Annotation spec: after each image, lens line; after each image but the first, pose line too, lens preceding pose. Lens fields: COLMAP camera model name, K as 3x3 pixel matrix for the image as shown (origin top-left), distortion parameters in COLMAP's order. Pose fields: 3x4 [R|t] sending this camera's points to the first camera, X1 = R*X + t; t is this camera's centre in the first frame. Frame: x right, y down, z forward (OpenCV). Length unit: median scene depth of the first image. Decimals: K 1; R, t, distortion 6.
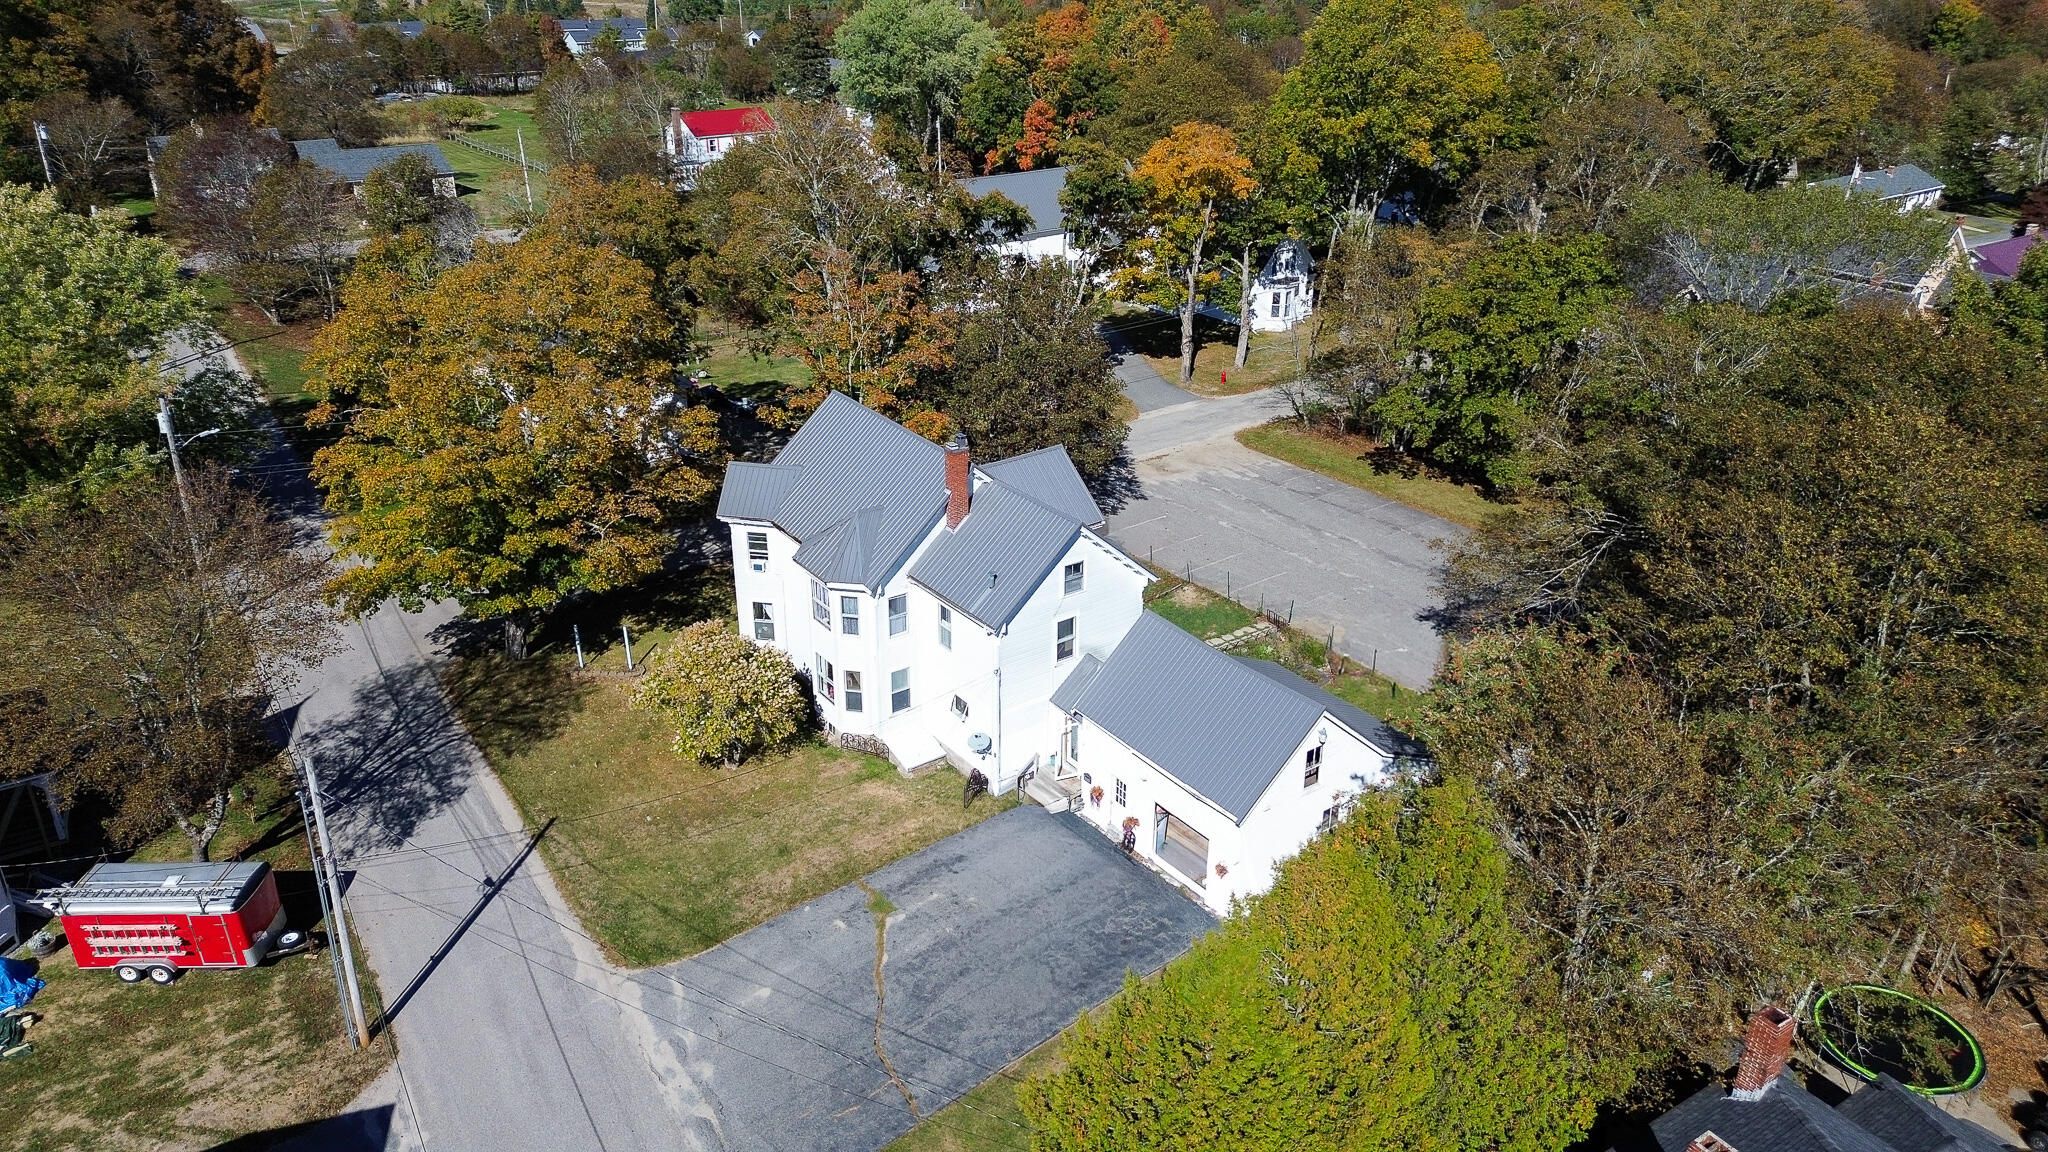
lens RADIAL K [[1443.9, 0, 1036.0], [0, 1443.9, 557.2], [0, 0, 1]] dist [0.049428, -0.045733]
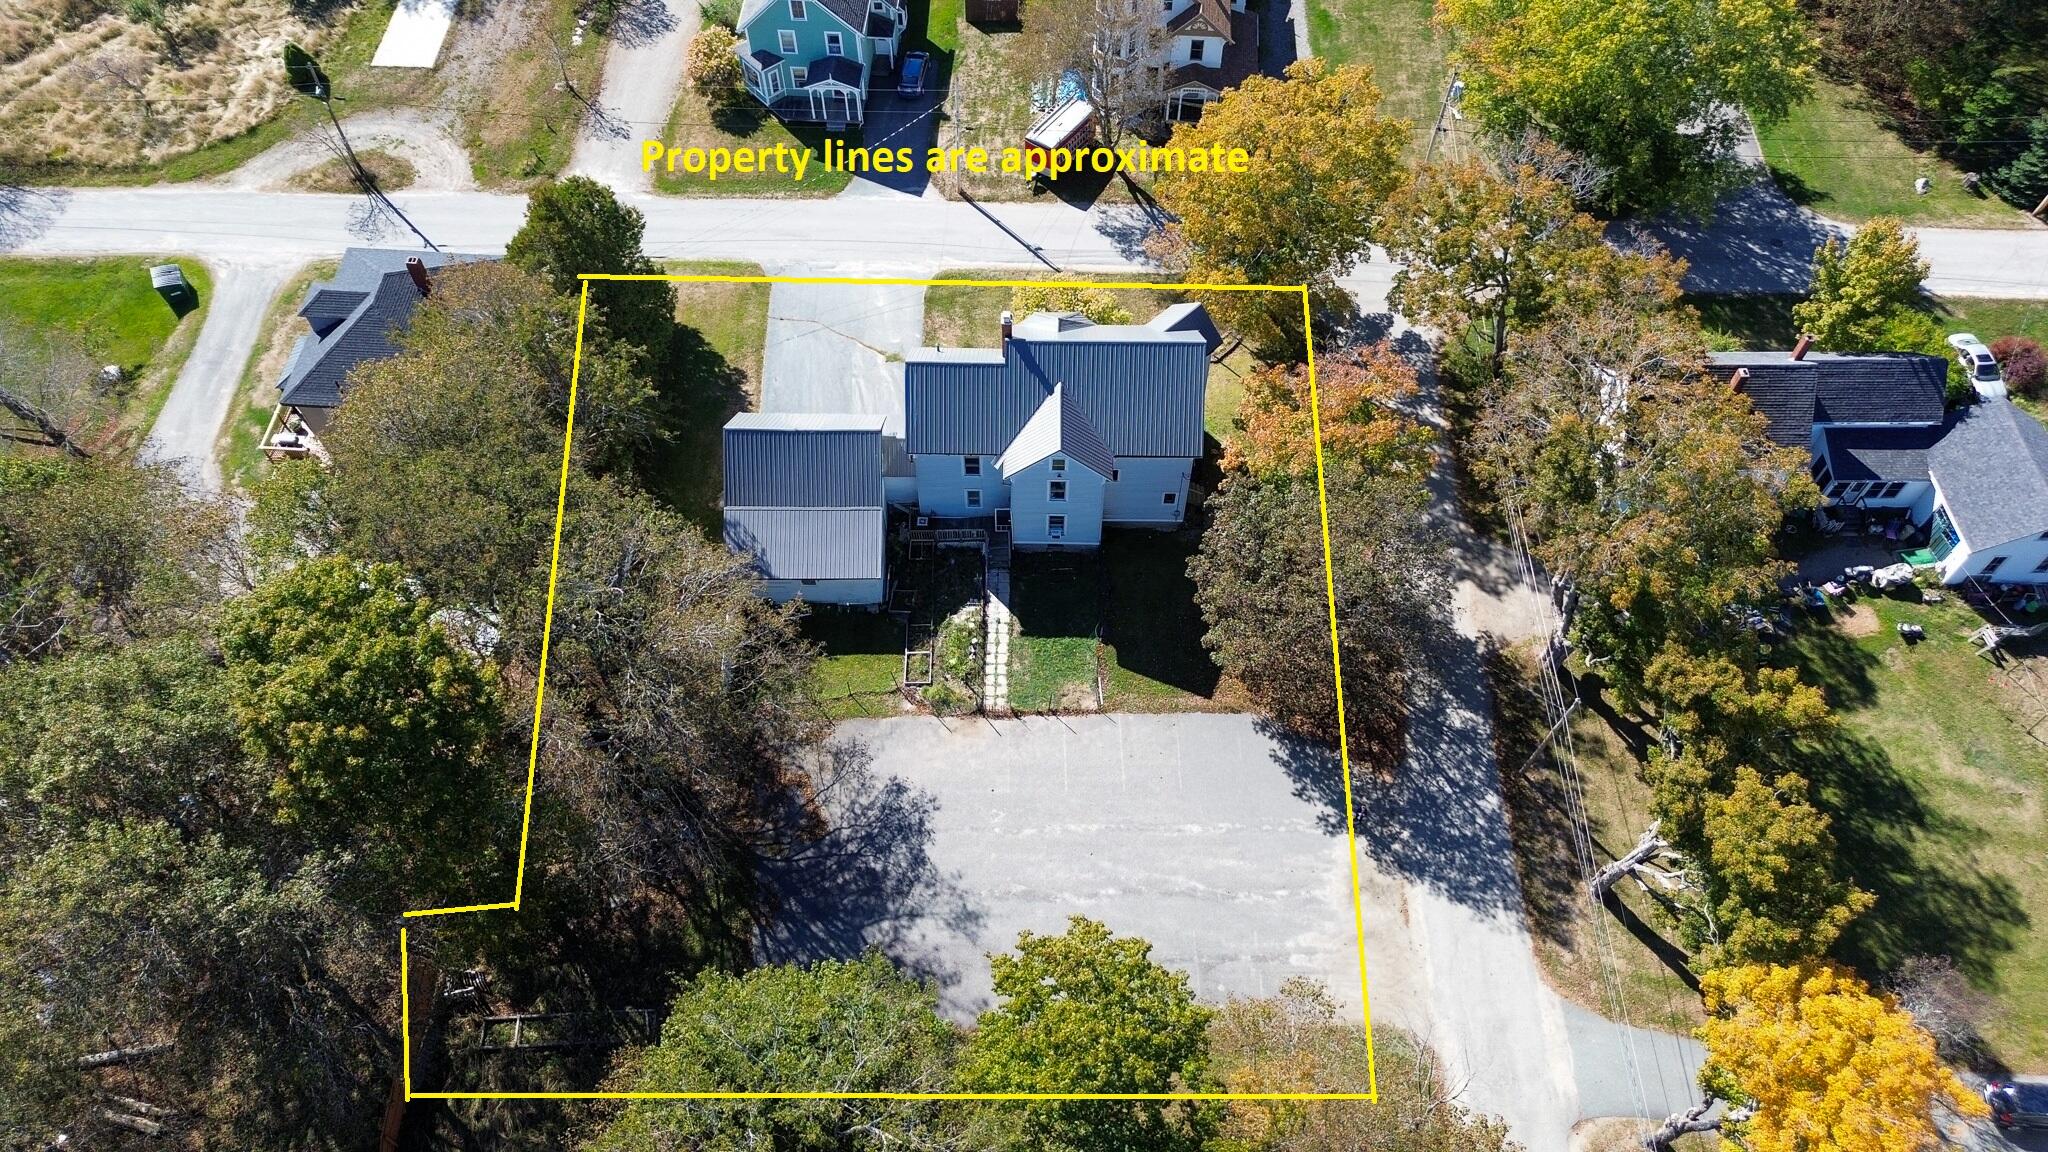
lens RADIAL K [[1443.9, 0, 1026.2], [0, 1443.9, 575.0], [0, 0, 1]] dist [0.049428, -0.045733]
pose [[-0.596496, 0.653916, -0.465388, 0.797290], [-0.364211, 0.296173, 0.882968, -1.311124], [0.715222, 0.696186, 0.061497, 1.135110]]
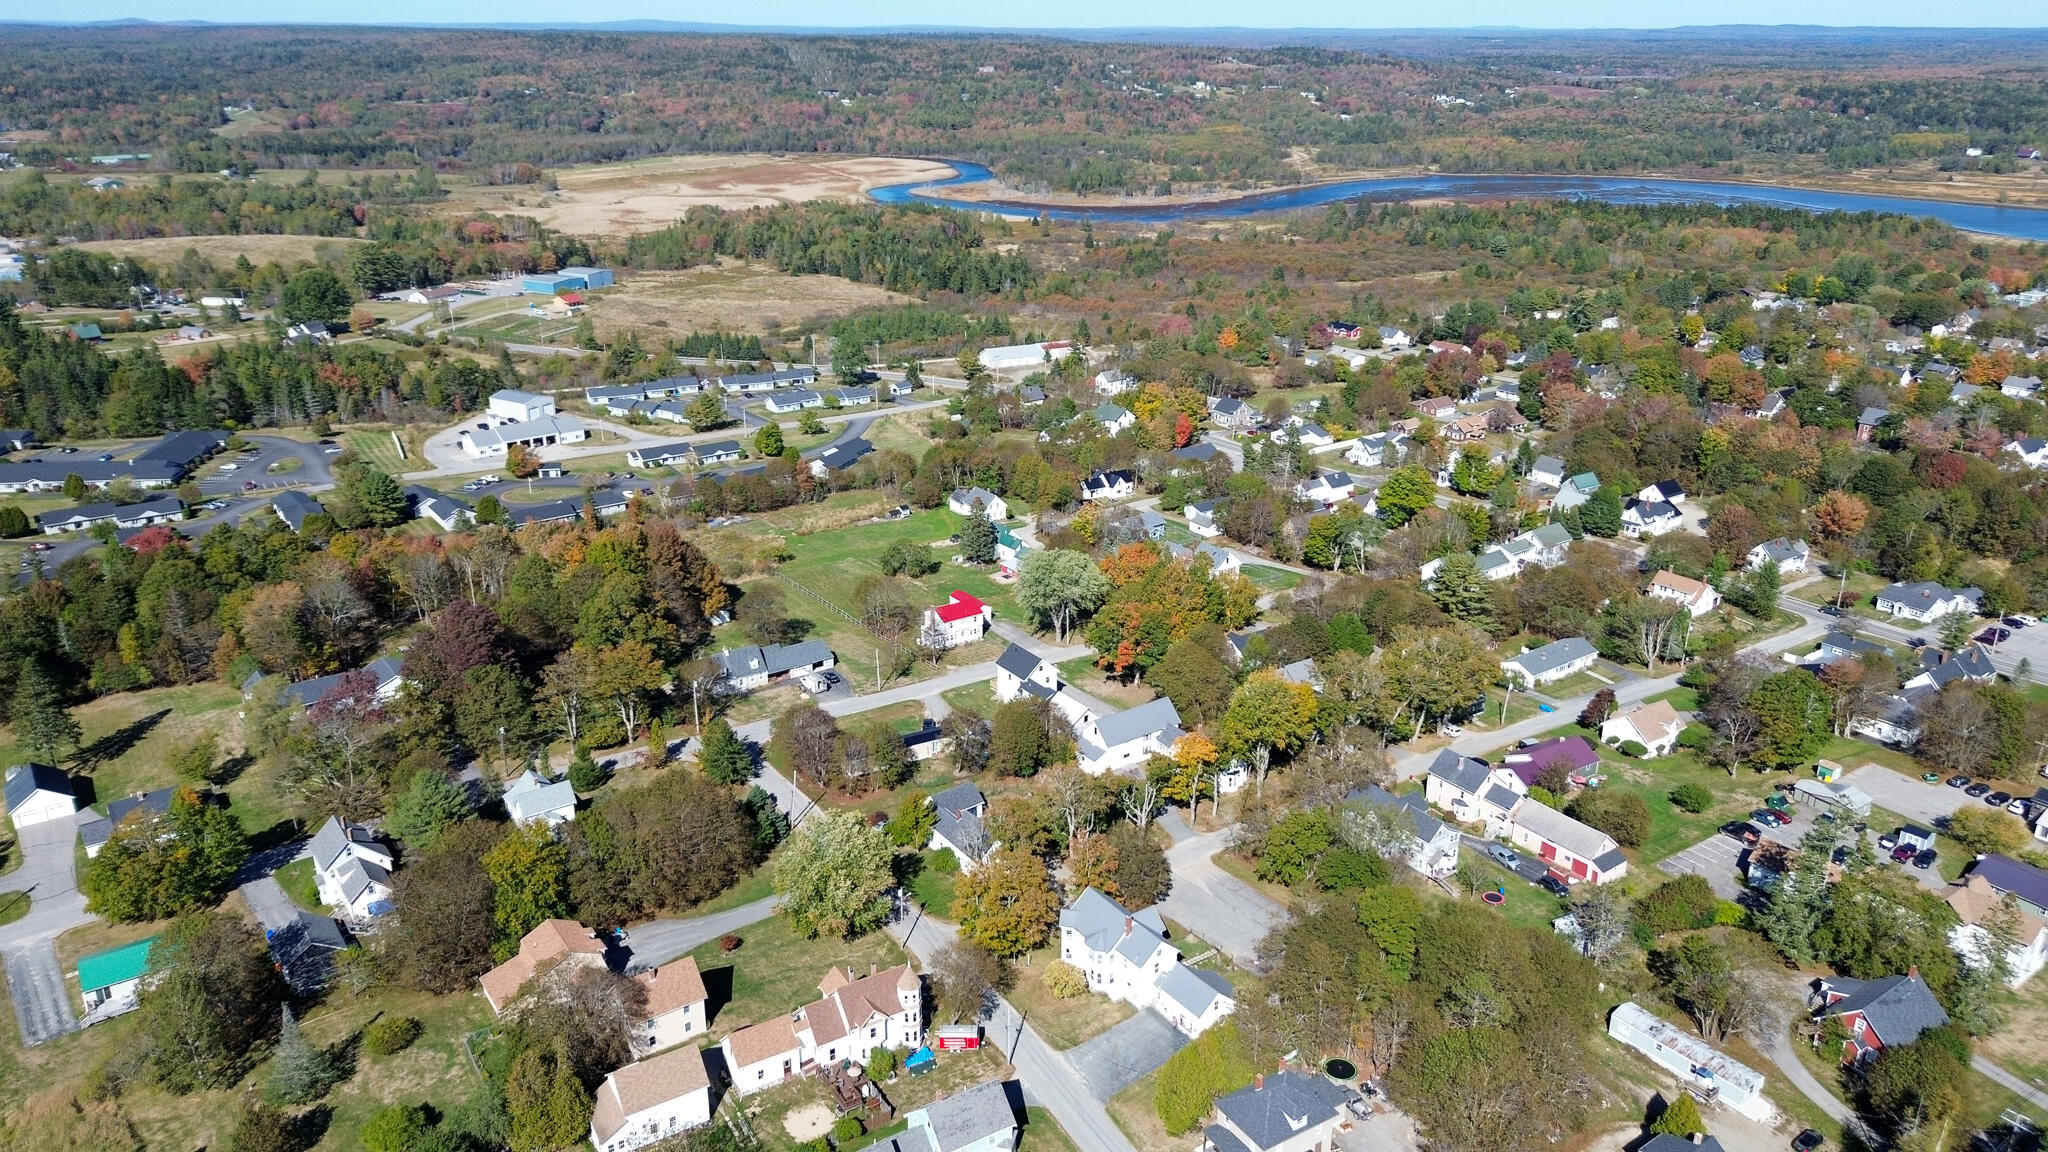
lens RADIAL K [[1443.9, 0, 1031.6], [0, 1443.9, 562.9], [0, 0, 1]] dist [0.049428, -0.045733]
pose [[0.999673, 0.002868, -0.025396, -0.228165], [-0.004645, 0.997521, -0.070217, -0.784830], [0.025132, 0.070312, 0.997208, -3.099033]]
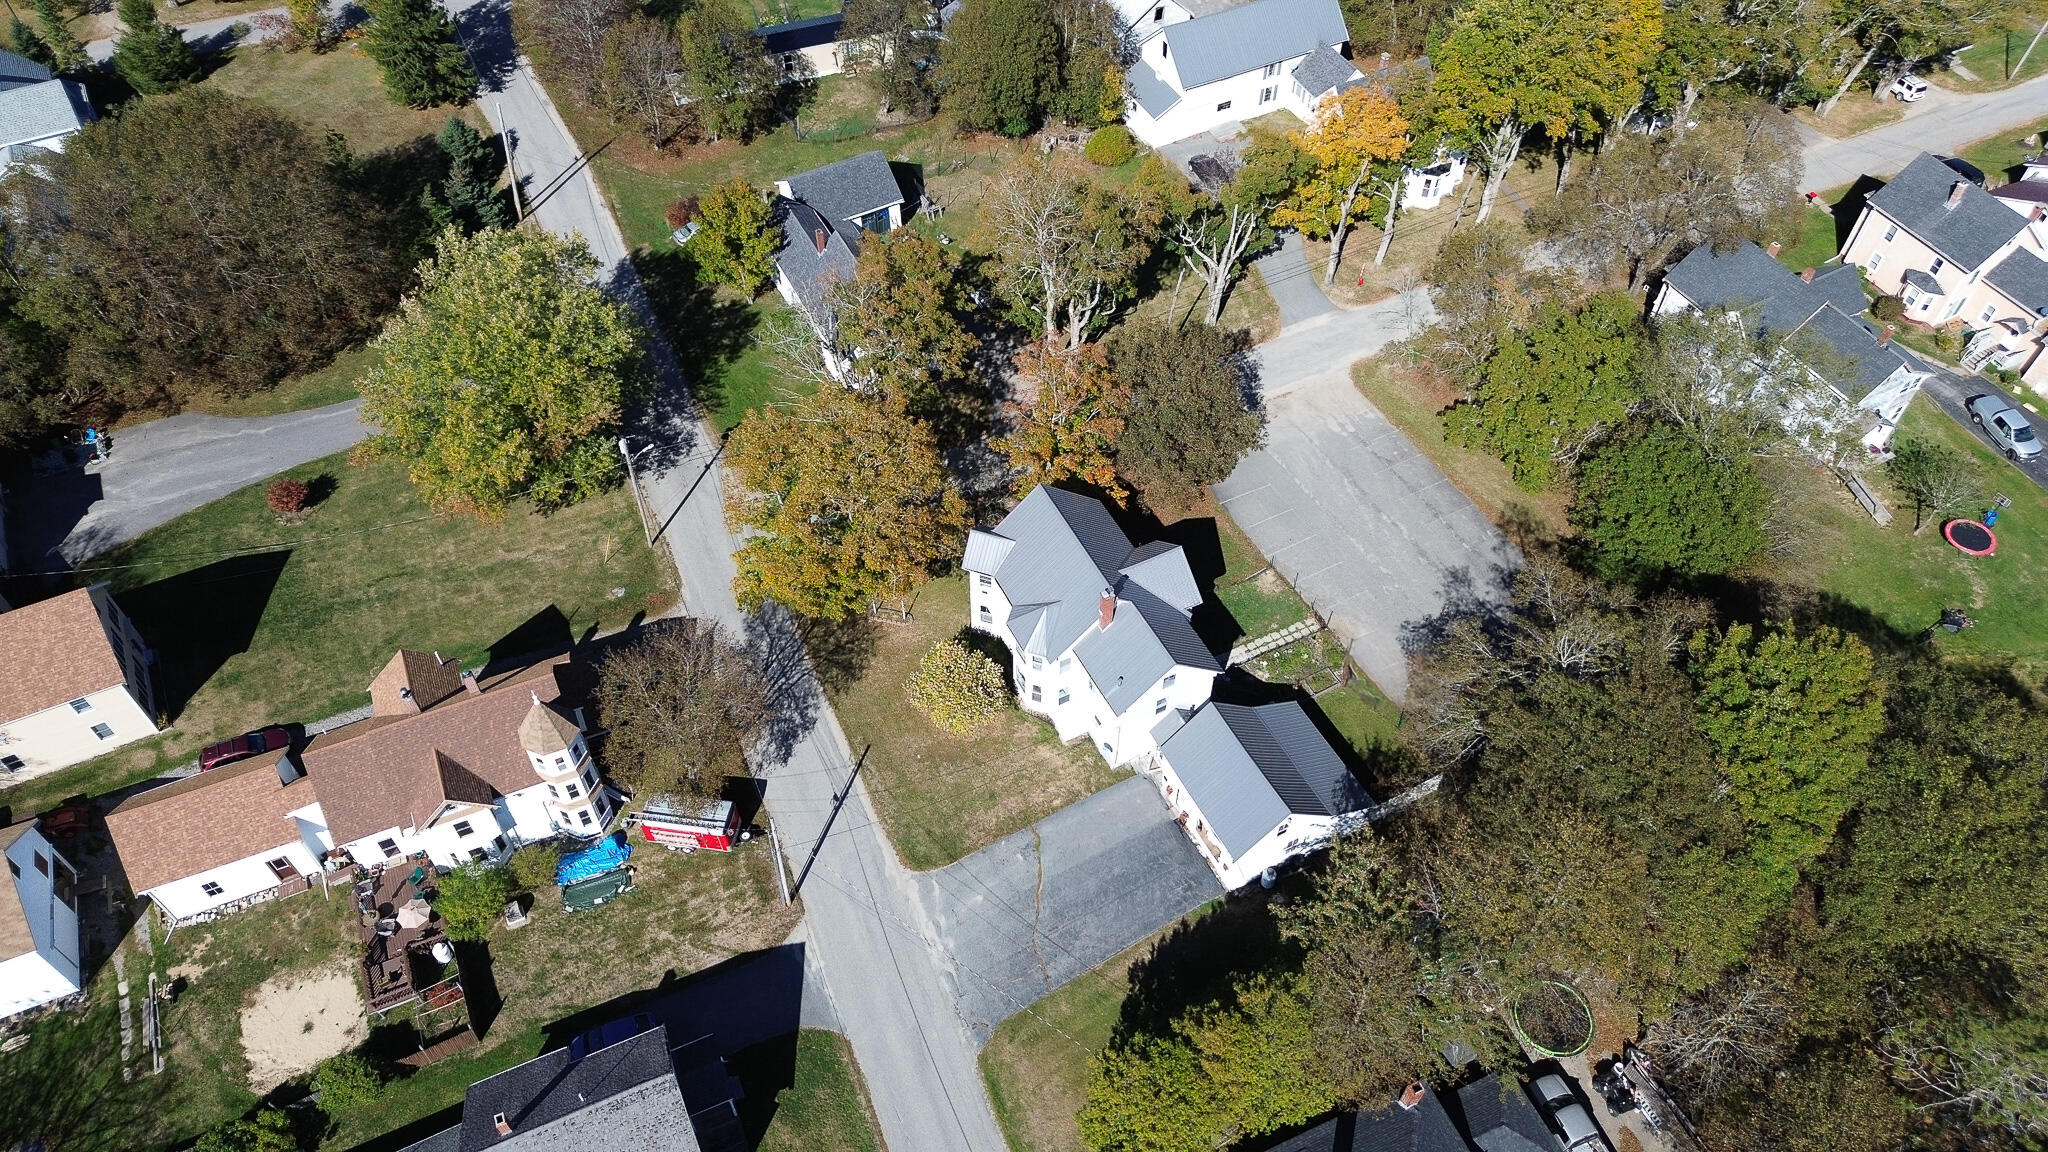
lens RADIAL K [[1443.9, 0, 1042.2], [0, 1443.9, 569.3], [0, 0, 1]] dist [0.049428, -0.045733]
pose [[0.987186, 0.123346, -0.101242, 0.034564], [-0.065873, 0.892863, 0.445485, -0.852453], [0.145344, -0.433107, 0.889547, -0.467808]]
